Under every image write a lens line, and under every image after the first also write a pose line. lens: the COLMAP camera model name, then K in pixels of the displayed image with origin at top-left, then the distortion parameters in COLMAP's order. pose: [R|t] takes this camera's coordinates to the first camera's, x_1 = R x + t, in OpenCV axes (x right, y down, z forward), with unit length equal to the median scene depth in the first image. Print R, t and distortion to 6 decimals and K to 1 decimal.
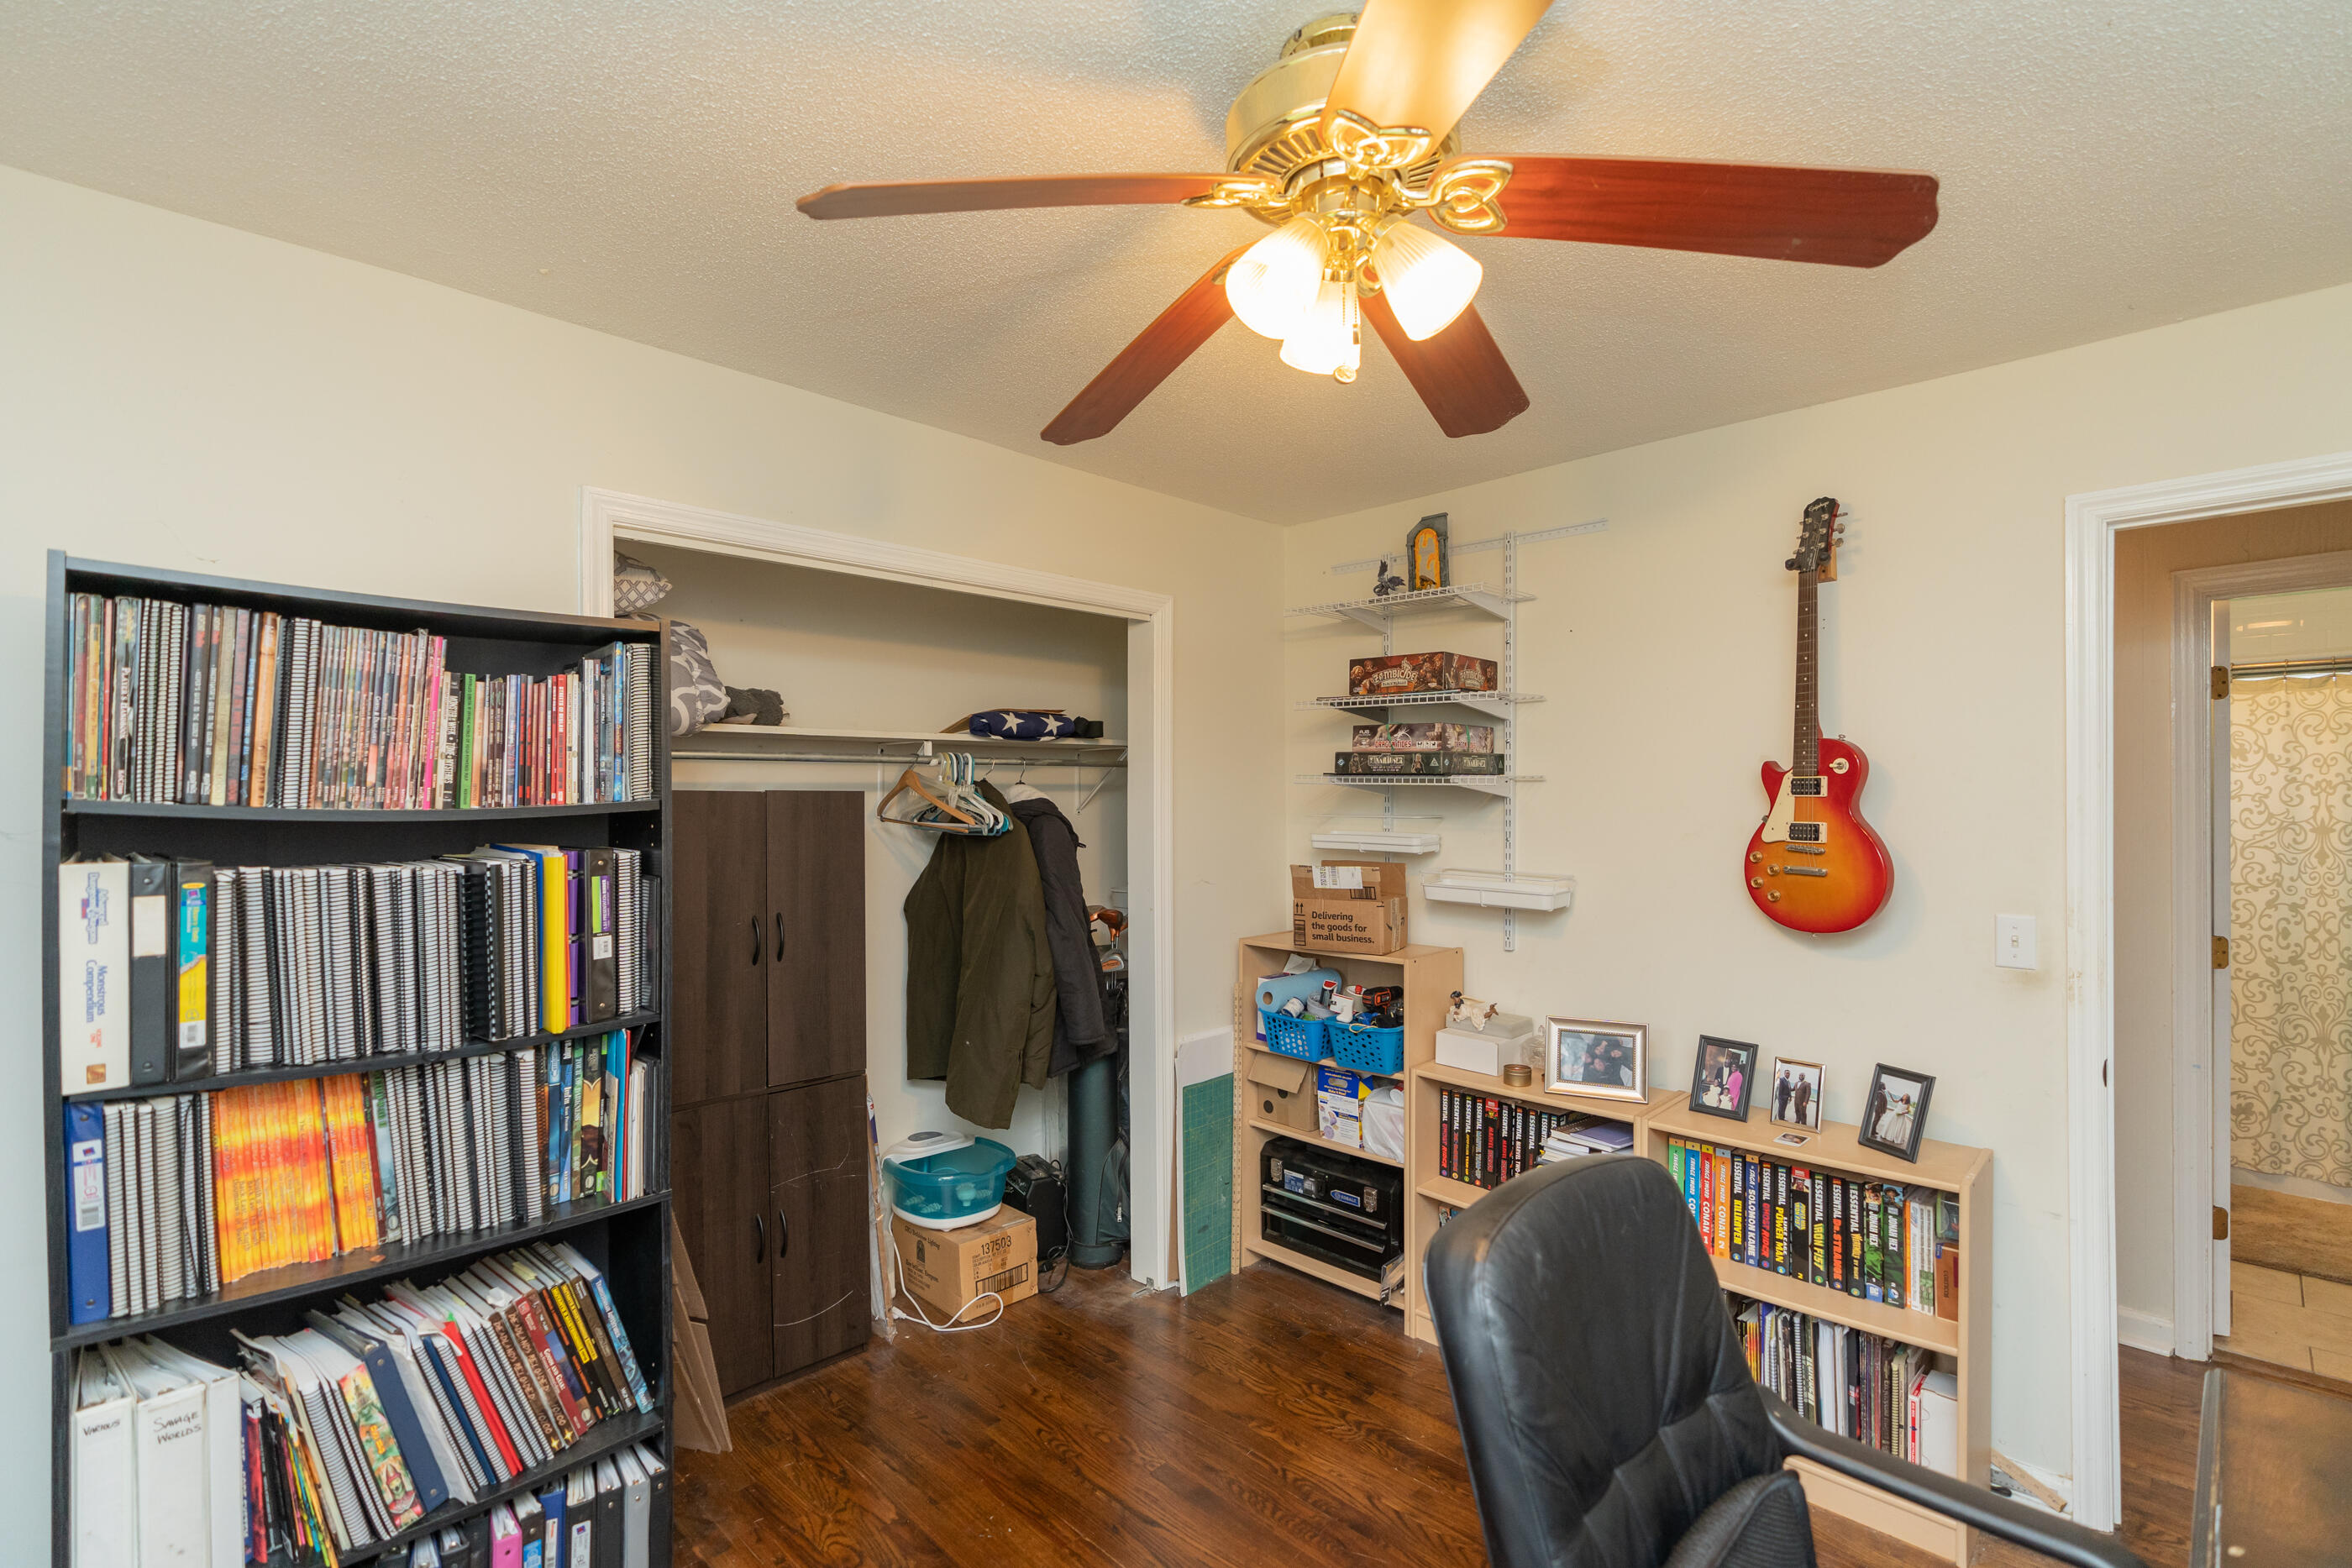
lens RADIAL K [[1077.4, 0, 1176.0], [0, 1077.4, 784.0], [0, 0, 1]] dist [-0.001433, -0.000027]
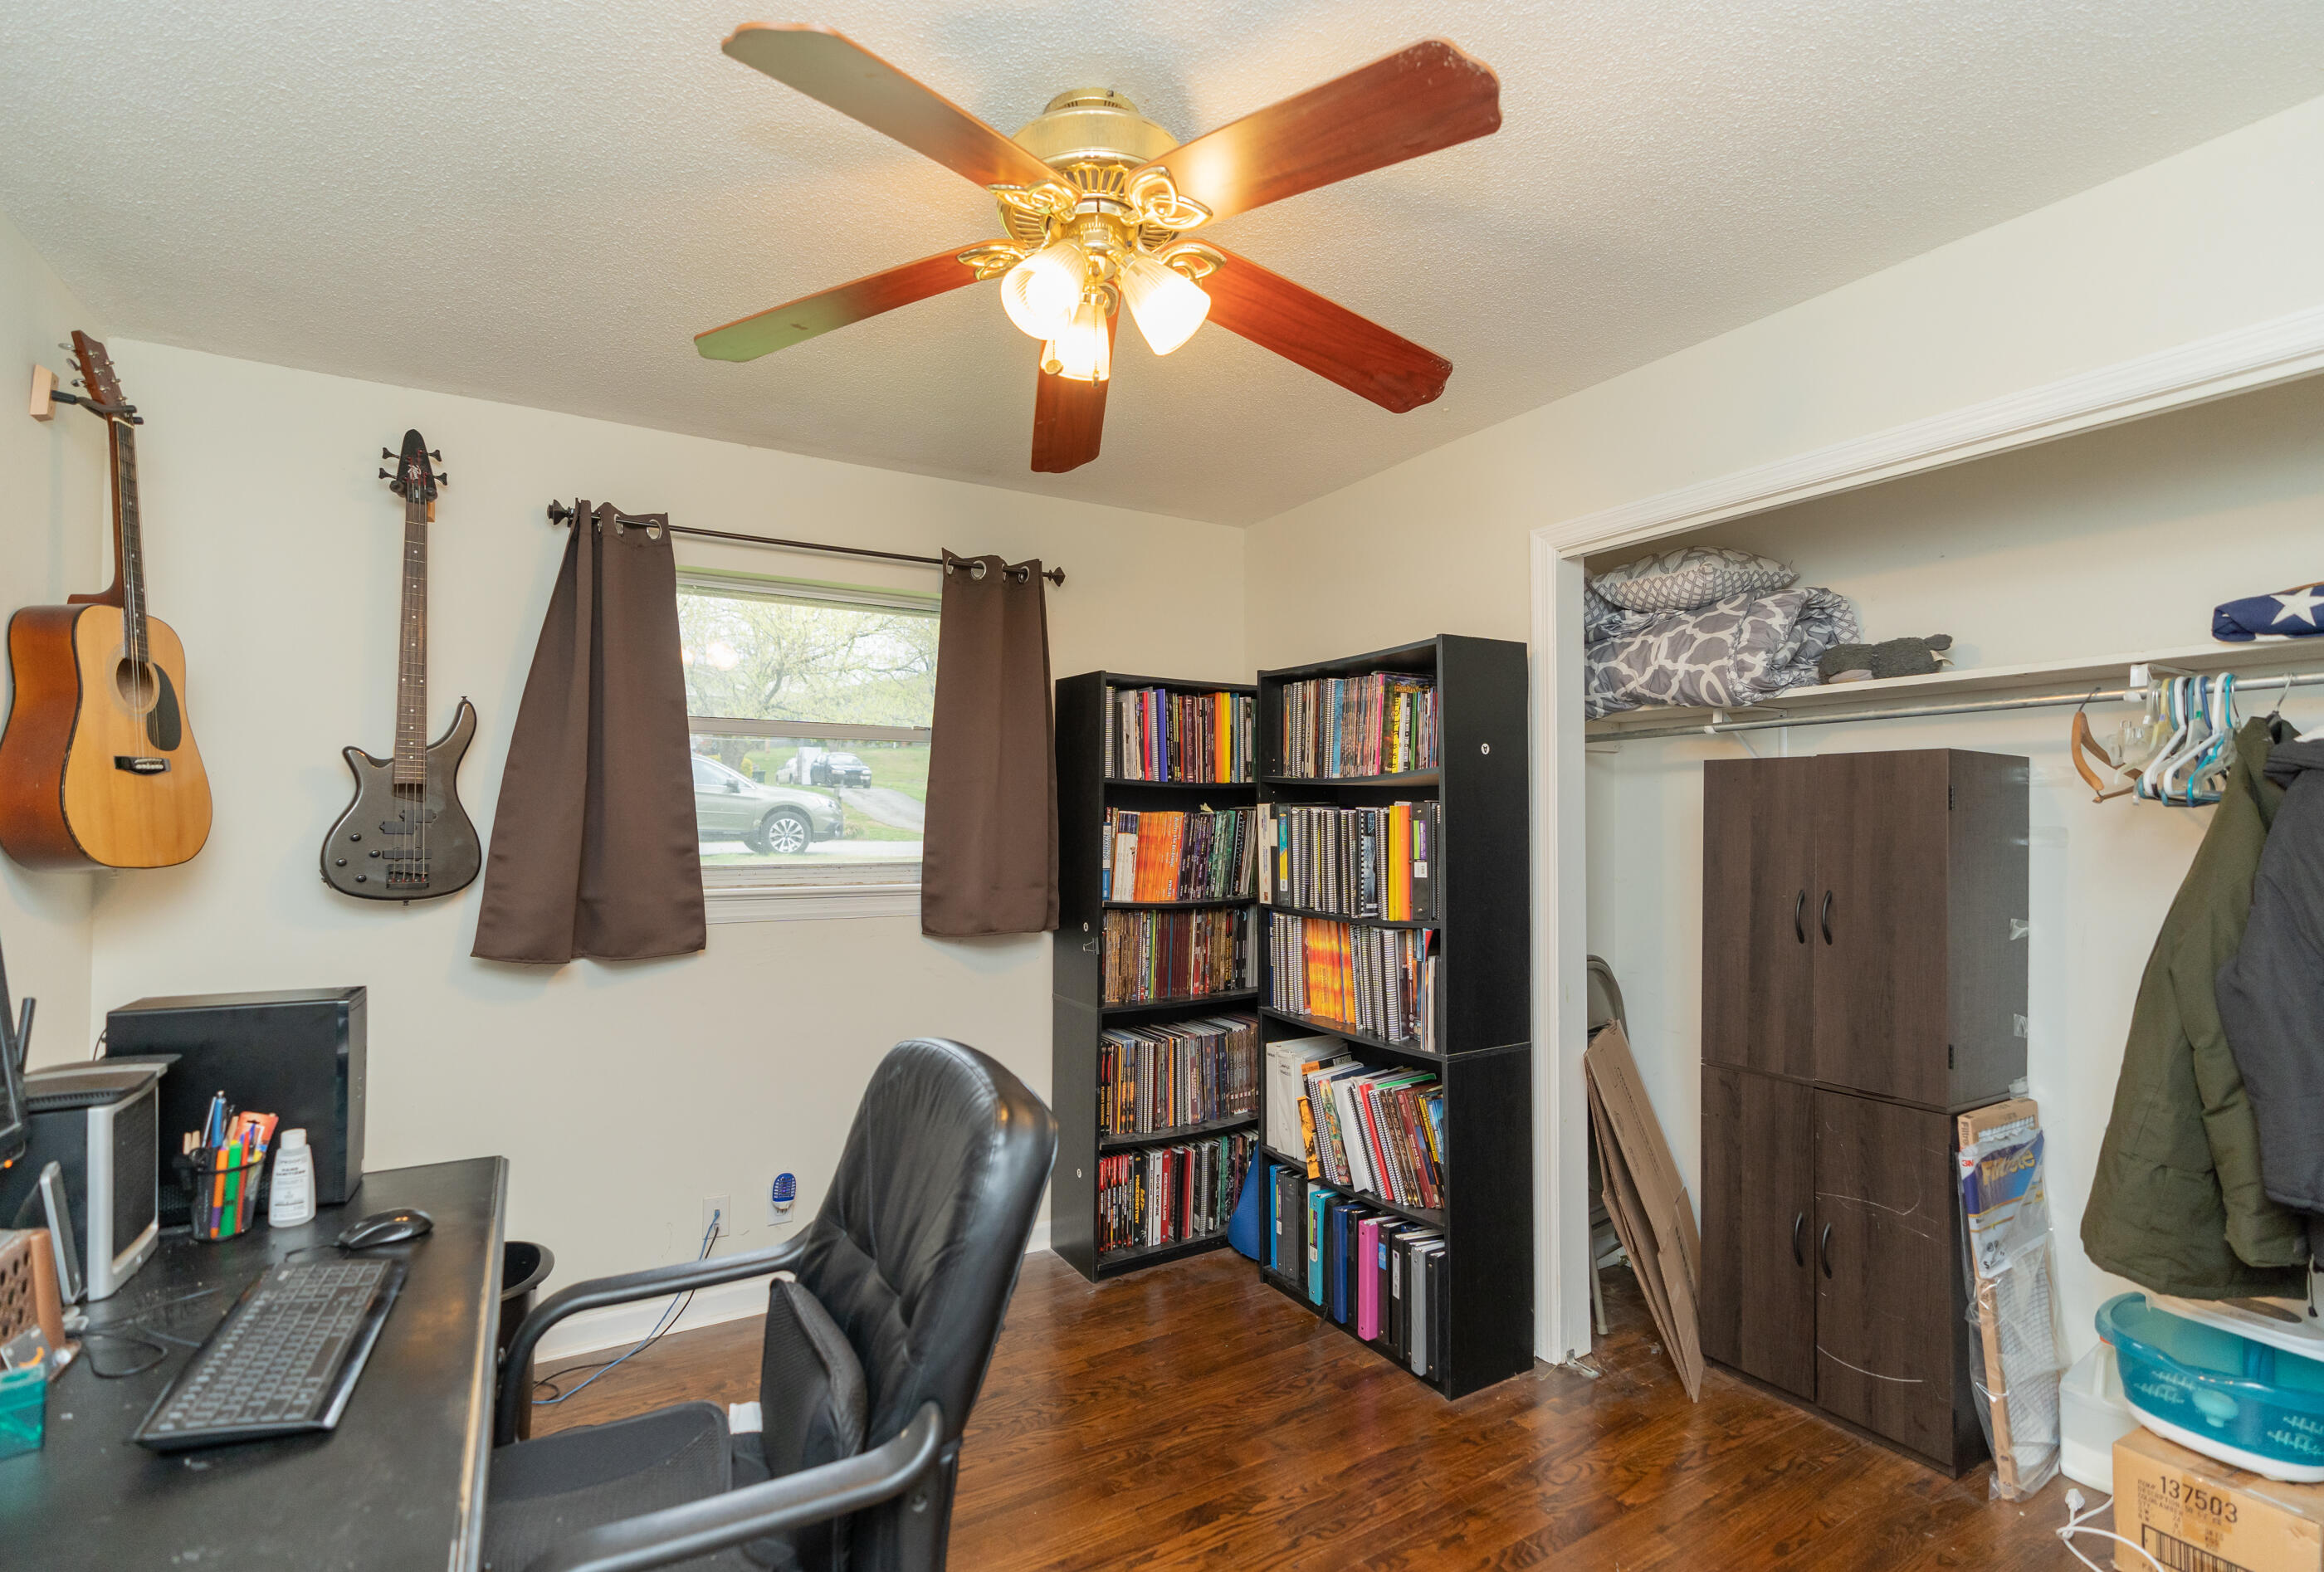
lens RADIAL K [[1101.3, 0, 1162.0], [0, 1101.3, 786.0], [0, 0, 1]] dist [-0.000182, -0.000056]
pose [[-0.240290, -0.026975, -0.970326, 0.678359], [0.014504, 0.999402, -0.031375, 0.056445], [0.970593, -0.021612, -0.239755, 0.713302]]
